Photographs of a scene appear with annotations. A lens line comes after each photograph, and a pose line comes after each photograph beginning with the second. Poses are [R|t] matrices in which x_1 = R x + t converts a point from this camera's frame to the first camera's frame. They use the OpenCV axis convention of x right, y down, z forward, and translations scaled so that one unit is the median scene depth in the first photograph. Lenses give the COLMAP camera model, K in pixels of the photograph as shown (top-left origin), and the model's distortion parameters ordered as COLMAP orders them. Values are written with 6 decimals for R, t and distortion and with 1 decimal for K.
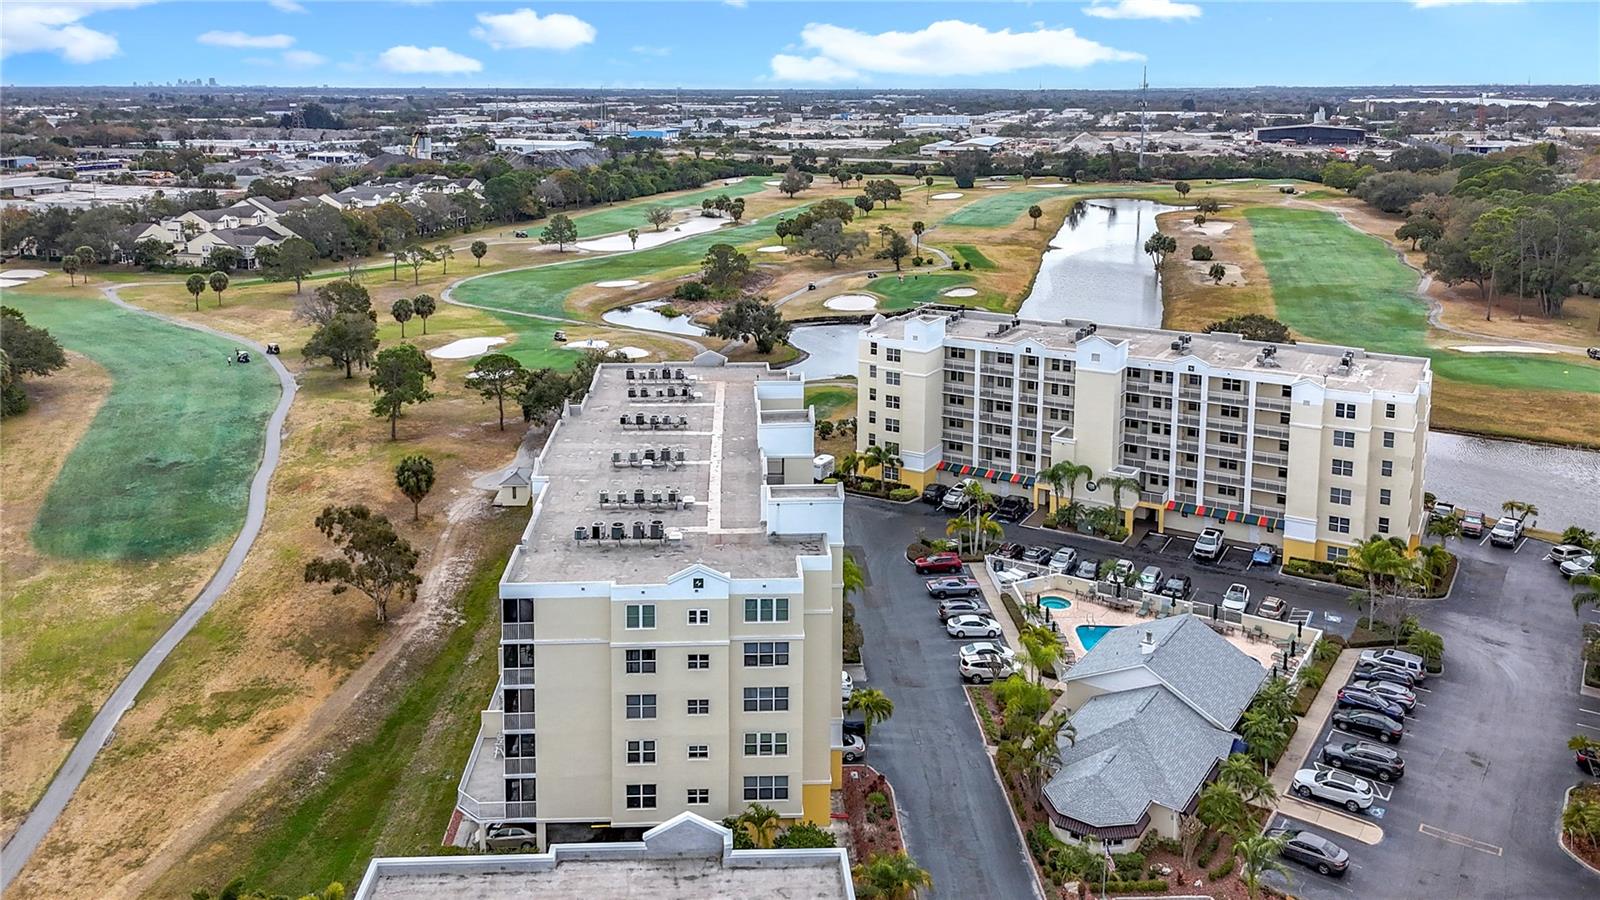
lens RADIAL K [[1167.7, 0, 773.9], [0, 1167.7, 444.7], [0, 0, 1]] dist [0.079722, -0.084408]
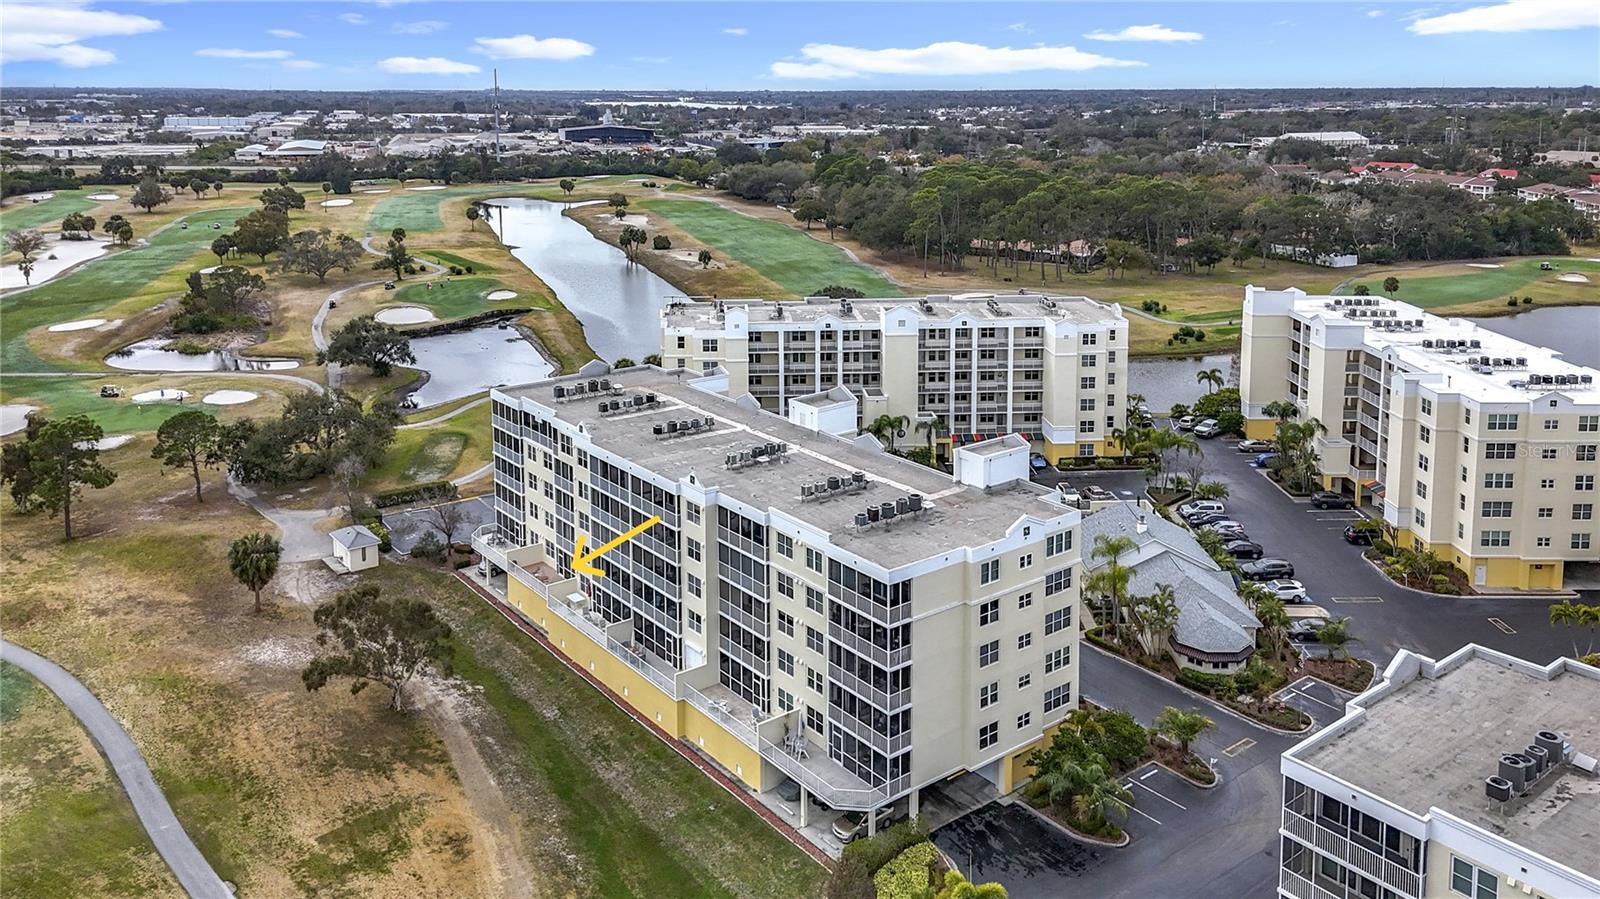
lens RADIAL K [[1167.7, 0, 773.9], [0, 1167.7, 444.2], [0, 0, 1]] dist [0.079722, -0.084408]
pose [[0.810982, -0.168869, 0.560171, -0.543597], [0.169598, 0.984185, 0.051159, -0.039314], [-0.559951, 0.053515, 0.826795, 0.118199]]
